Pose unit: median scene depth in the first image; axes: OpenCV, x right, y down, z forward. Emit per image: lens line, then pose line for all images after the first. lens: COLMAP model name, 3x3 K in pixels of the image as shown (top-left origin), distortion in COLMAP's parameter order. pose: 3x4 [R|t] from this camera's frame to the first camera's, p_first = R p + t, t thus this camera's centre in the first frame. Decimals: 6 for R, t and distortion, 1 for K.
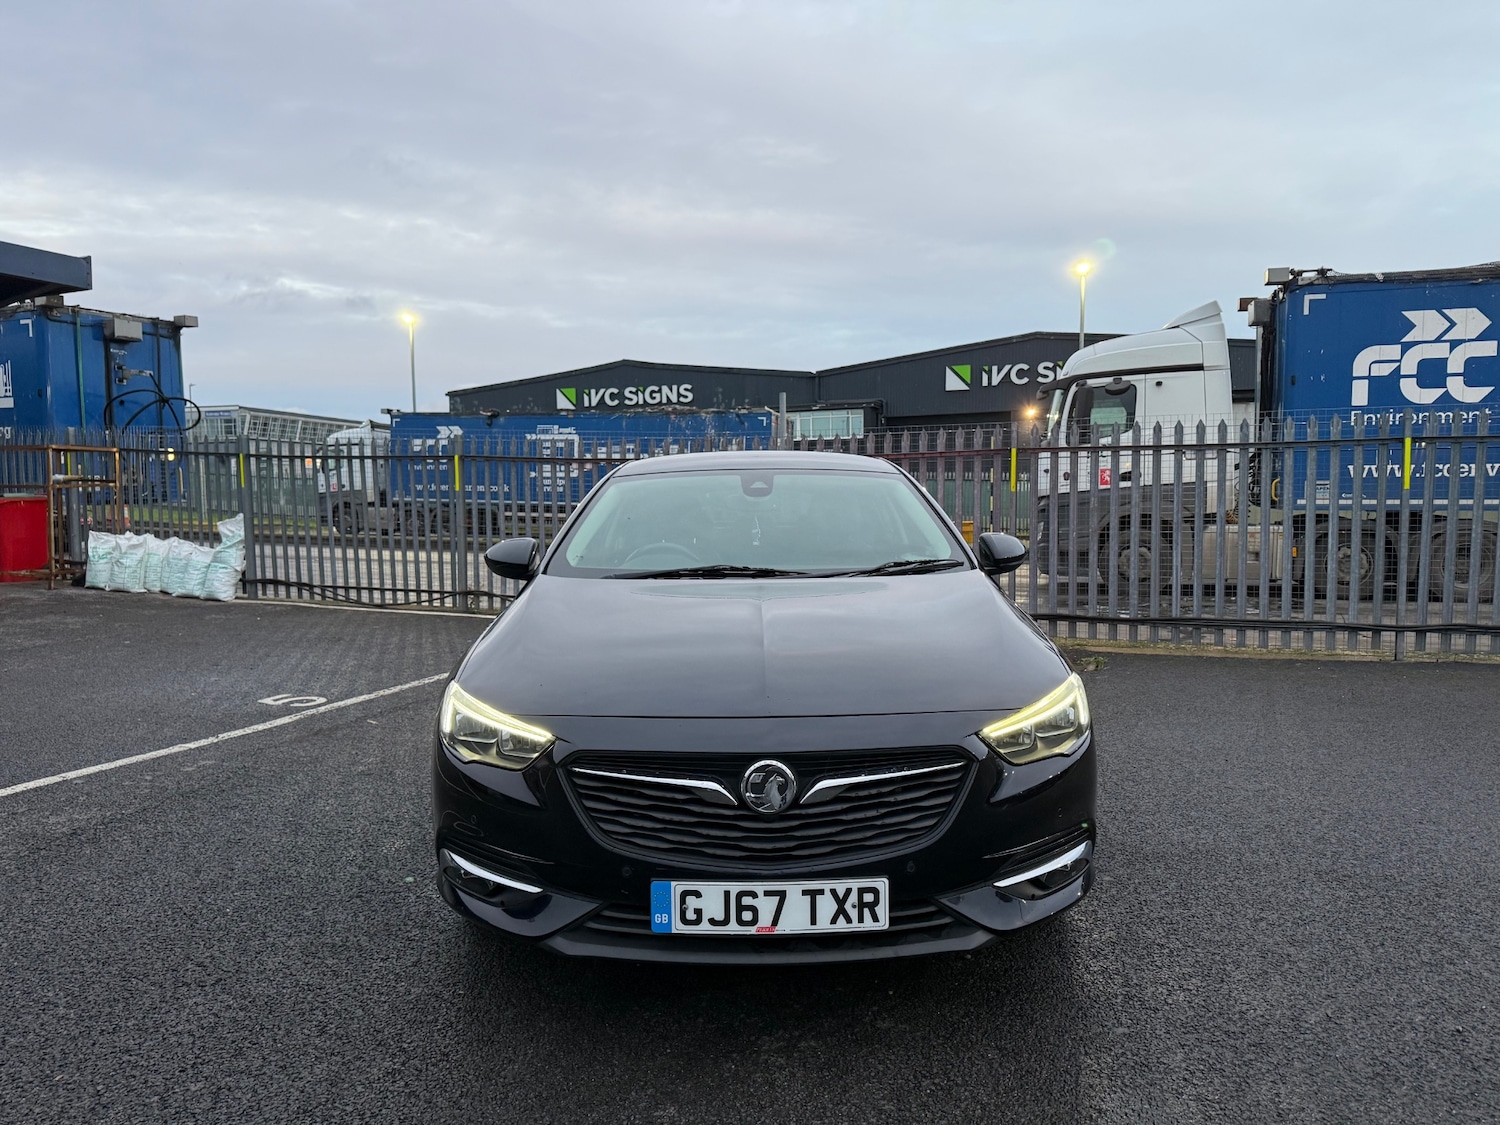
lens RADIAL K [[1033.5, 0, 763.8], [0, 1033.5, 599.3], [0, 0, 1]] dist [0.040607, -0.046879]
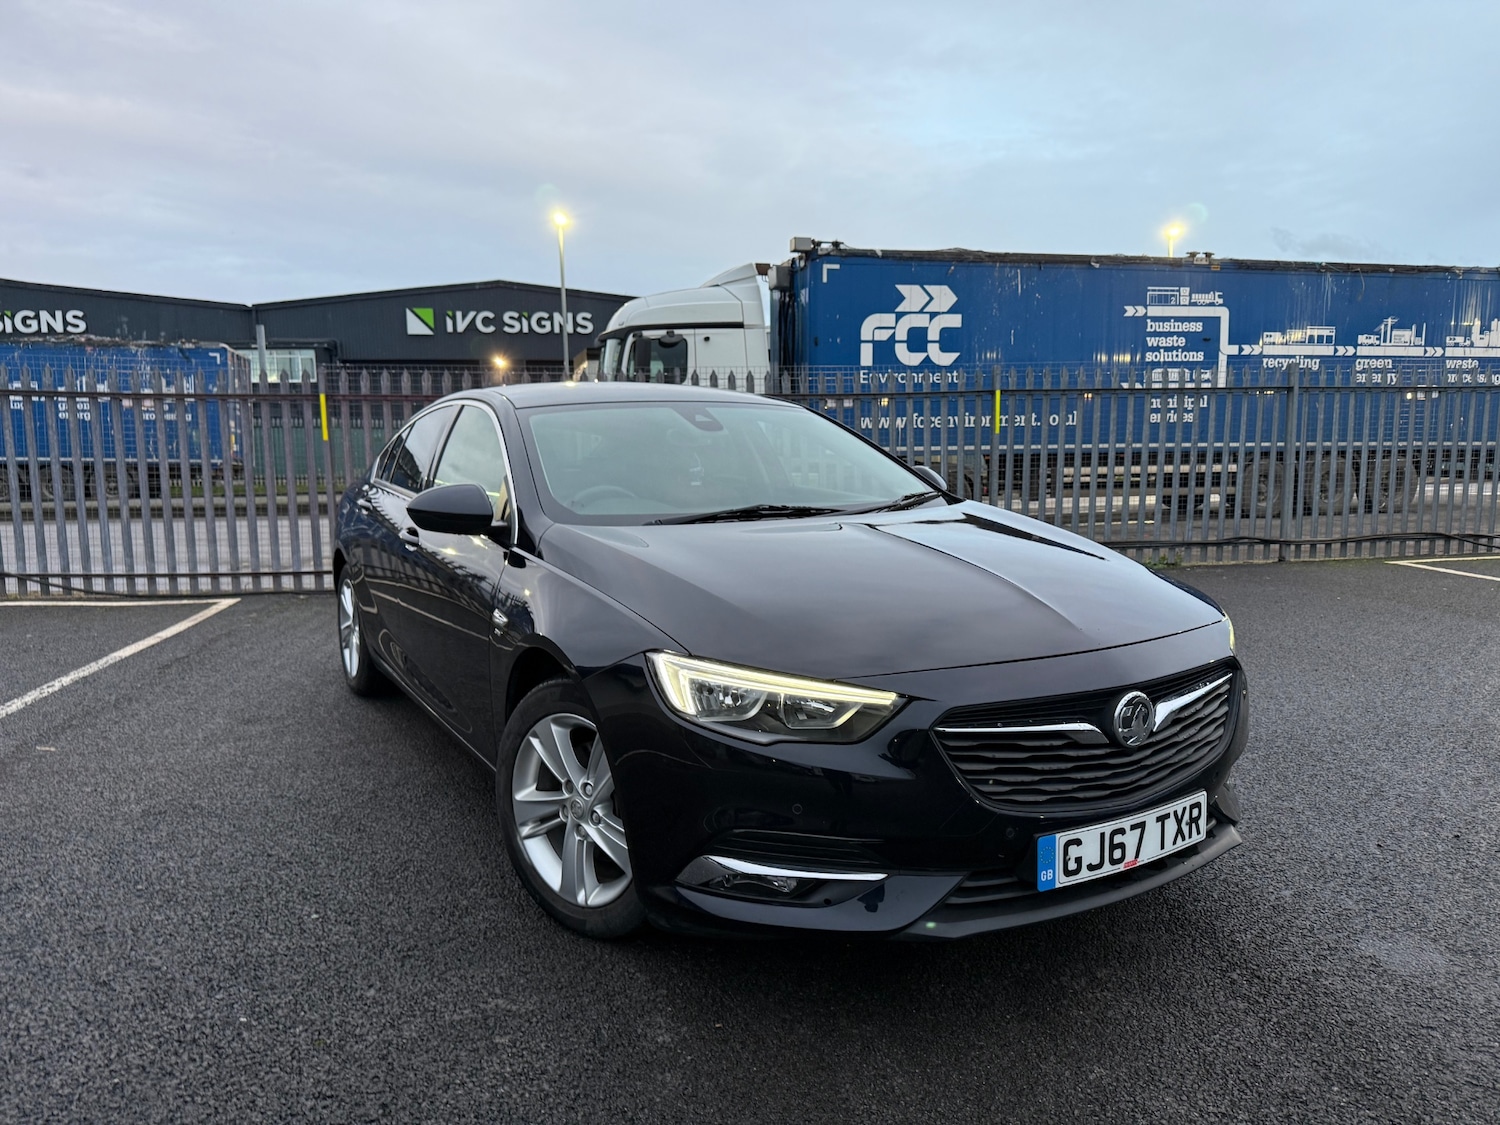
lens RADIAL K [[1033.5, 0, 756.5], [0, 1033.5, 594.4], [0, 0, 1]] dist [0.040607, -0.046879]
pose [[0.867721, -0.073787, 0.491544, -0.495793], [0.053670, 0.997047, 0.054927, -0.004904], [-0.494146, -0.021280, 0.869119, 0.212811]]
